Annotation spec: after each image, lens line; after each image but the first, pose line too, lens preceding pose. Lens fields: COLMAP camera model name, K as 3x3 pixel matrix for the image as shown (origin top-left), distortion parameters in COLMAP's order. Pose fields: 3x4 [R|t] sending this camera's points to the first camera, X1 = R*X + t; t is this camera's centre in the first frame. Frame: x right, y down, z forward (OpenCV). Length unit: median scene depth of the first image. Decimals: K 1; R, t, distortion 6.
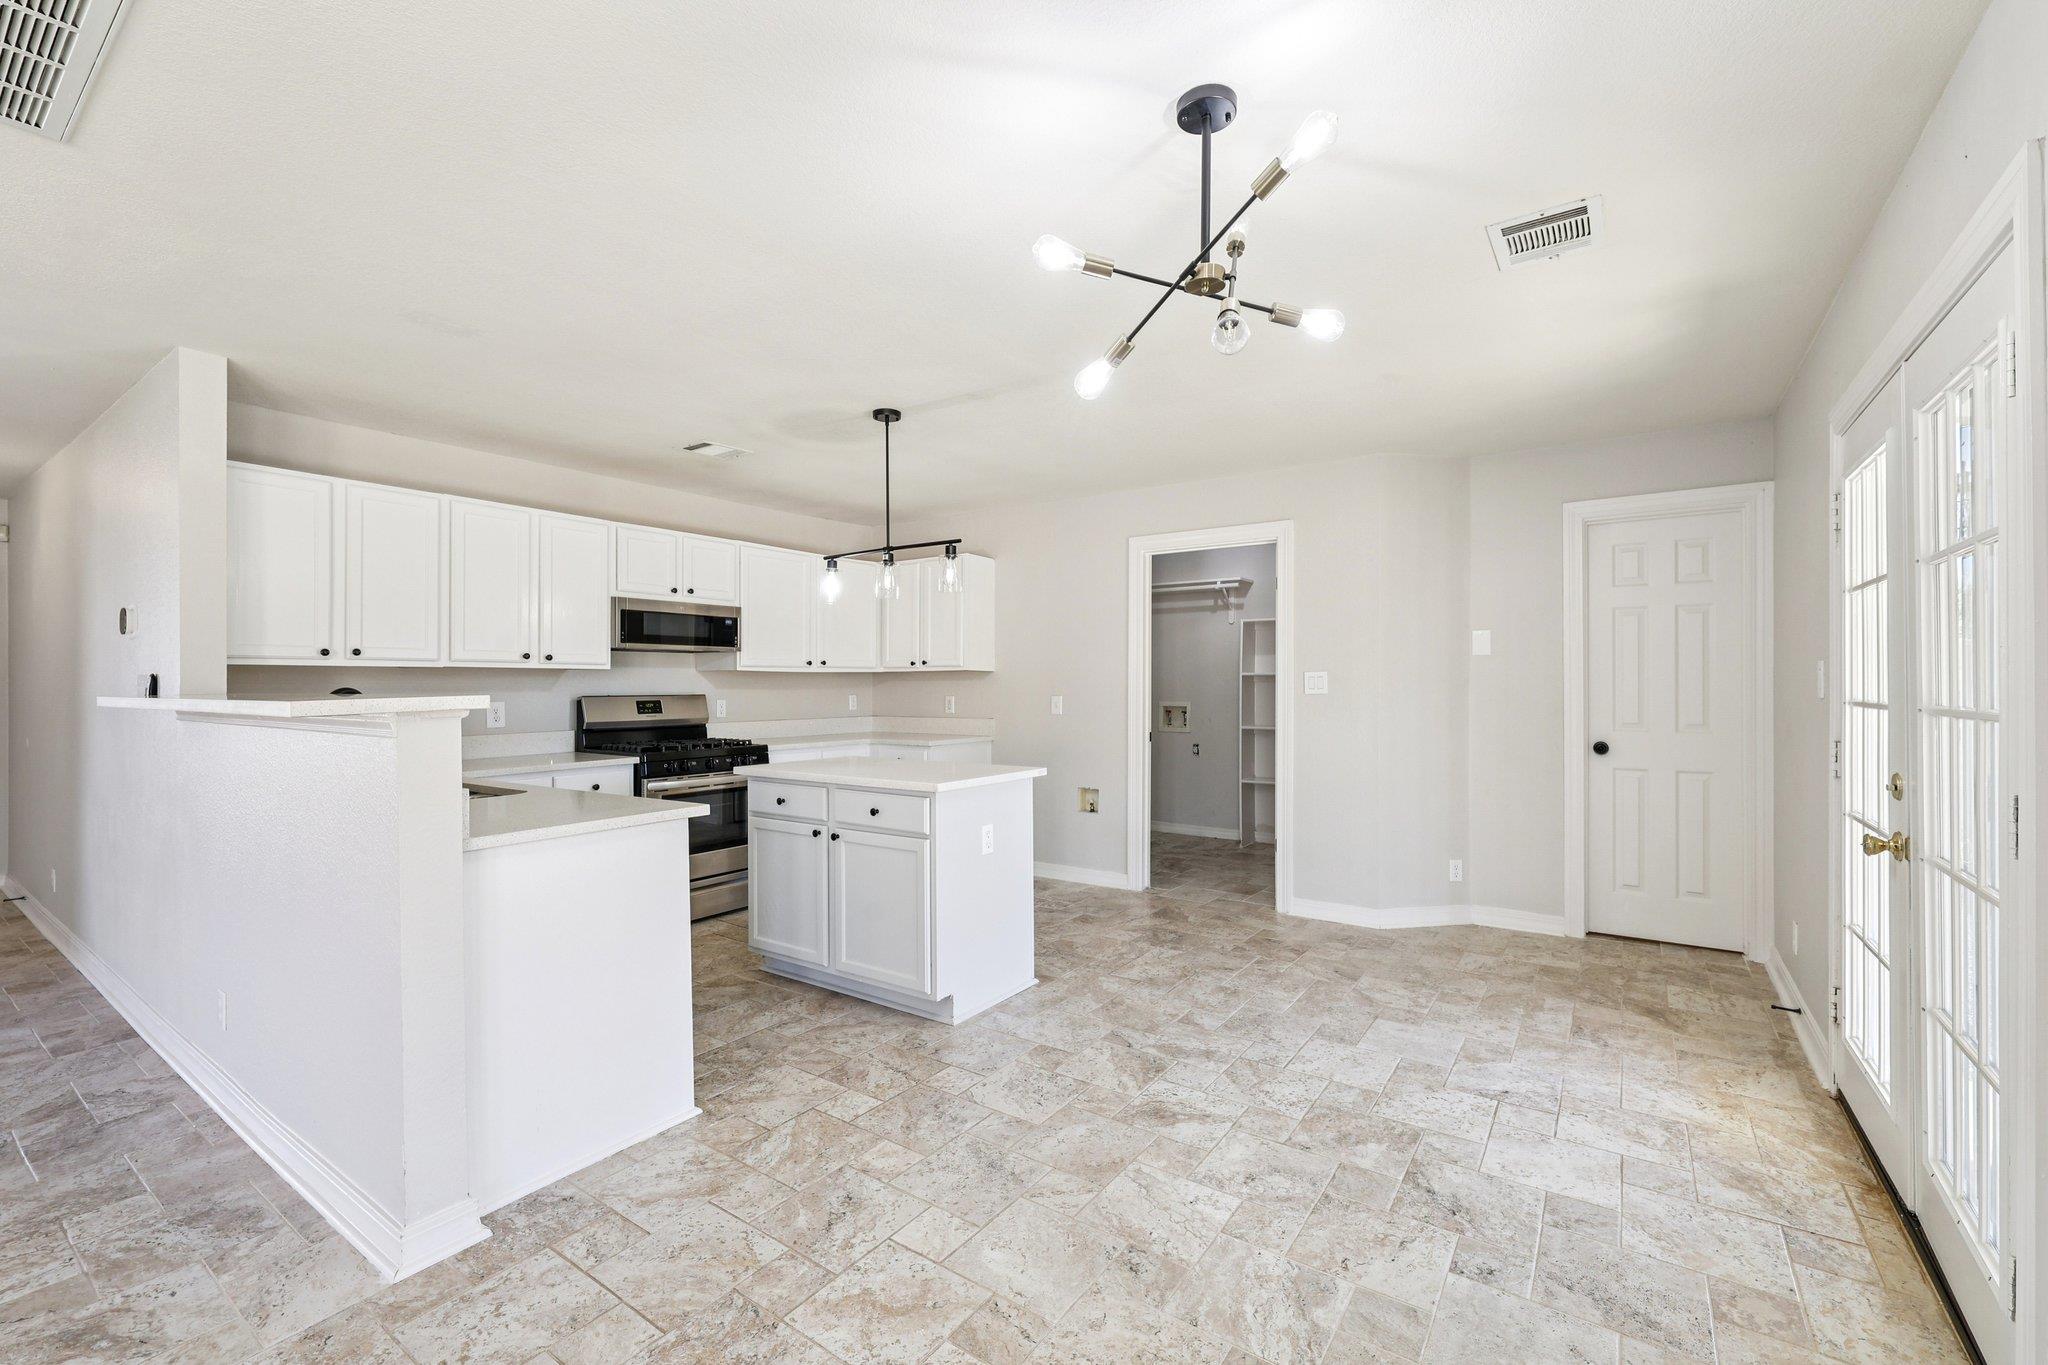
lens RADIAL K [[862.4, 0, 1029.4], [0, 862.4, 683.8], [0, 0, 1]] dist [-0.001838, 0.001288]
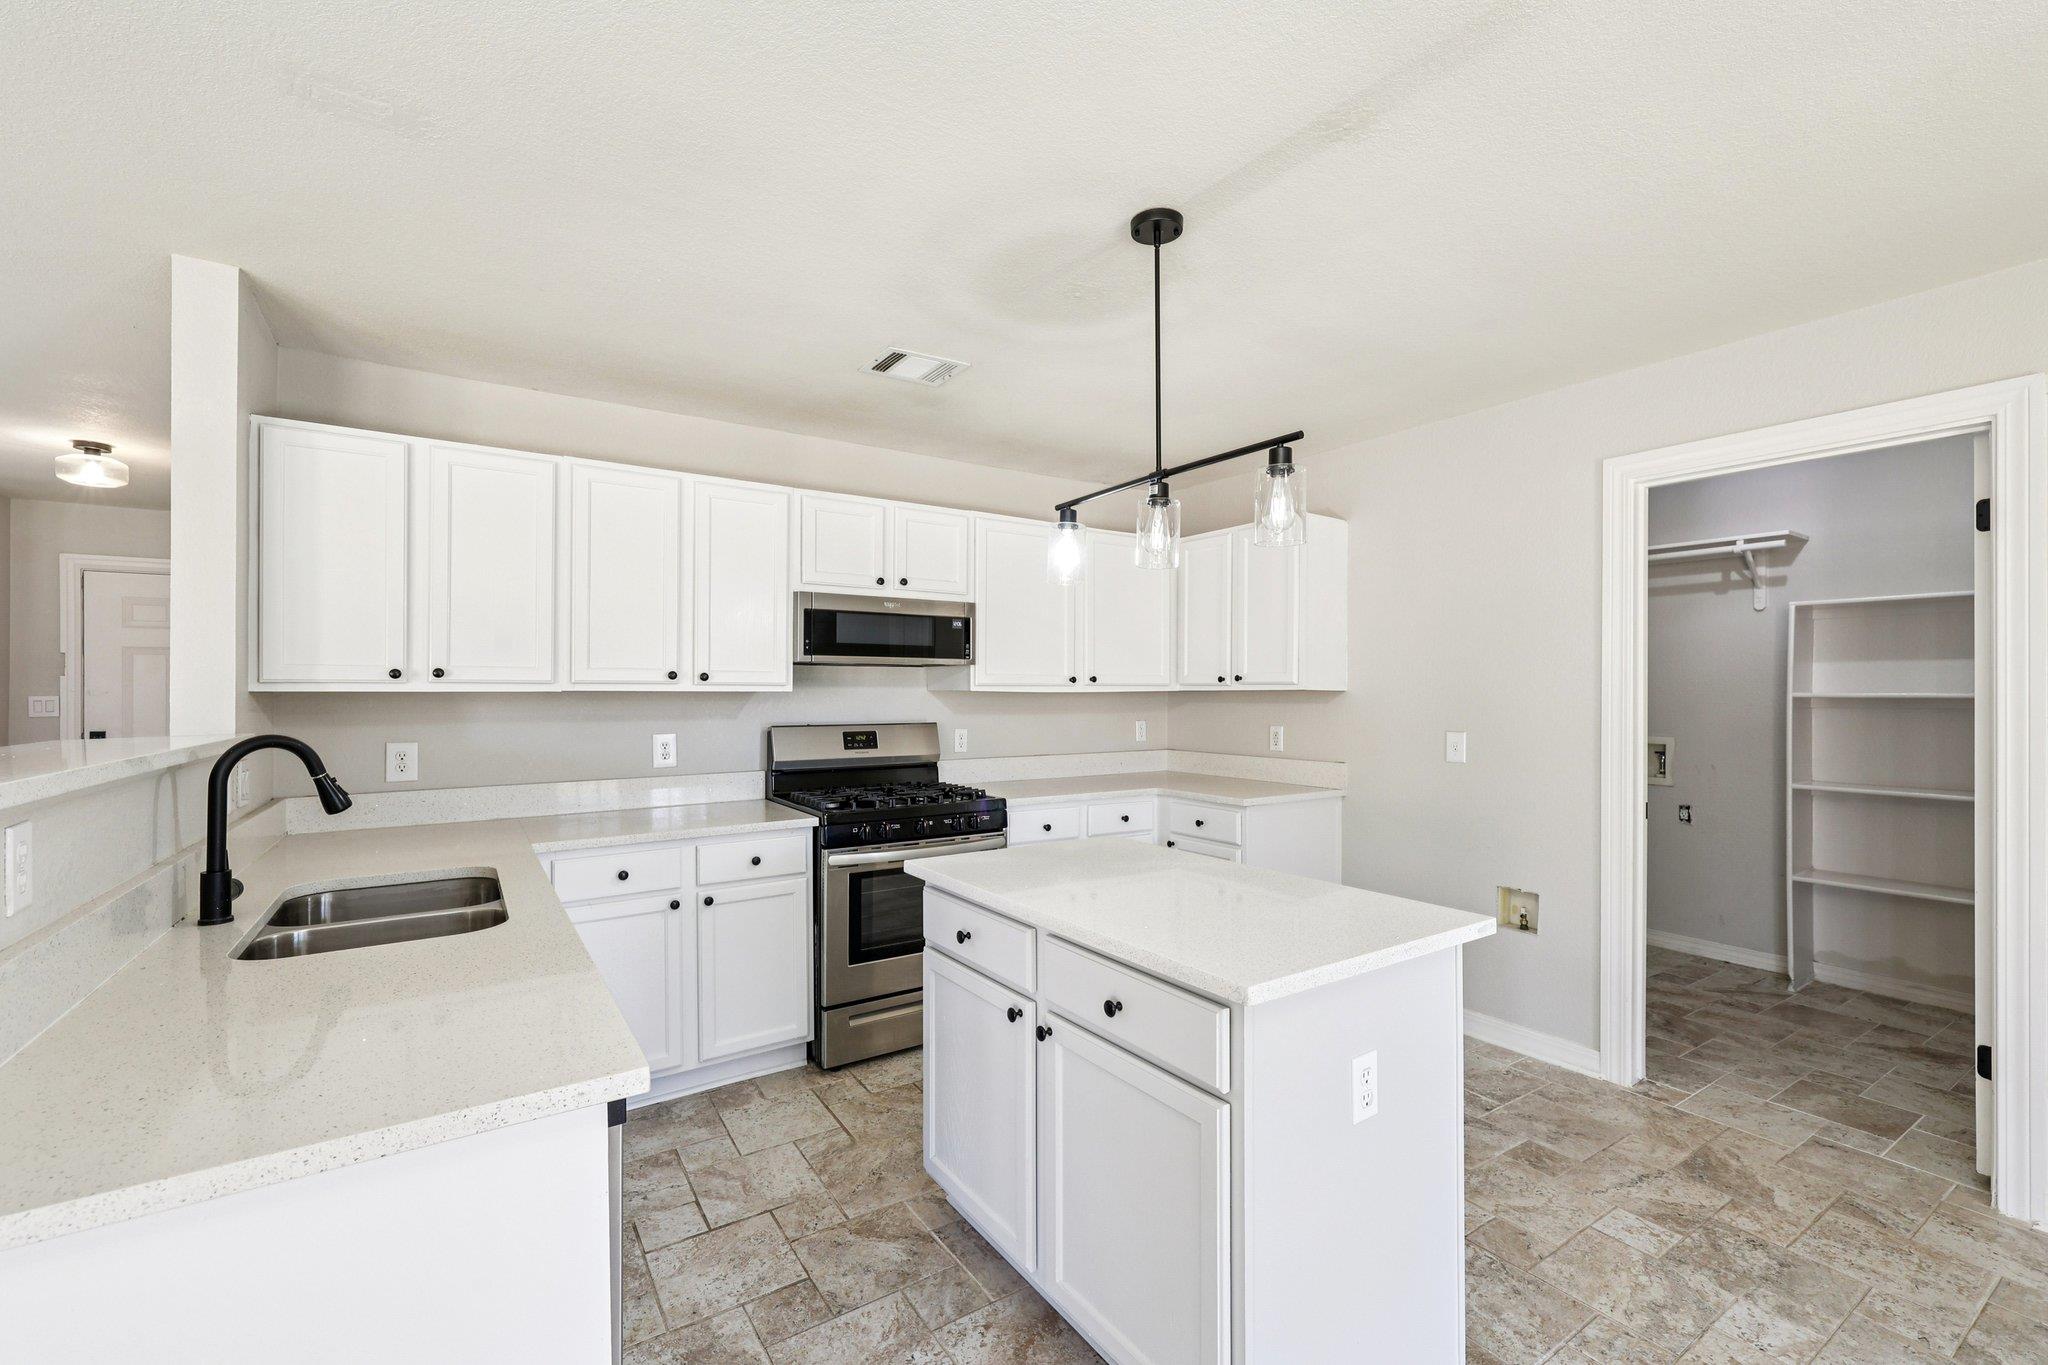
lens RADIAL K [[862.4, 0, 1030.4], [0, 862.4, 686.0], [0, 0, 1]] dist [-0.001838, 0.001288]
pose [[0.932528, 0.001312, -0.361094, -0.039154], [-0.003277, 0.999983, -0.004828, -0.019820], [0.361082, 0.005685, 0.932517, 0.414467]]
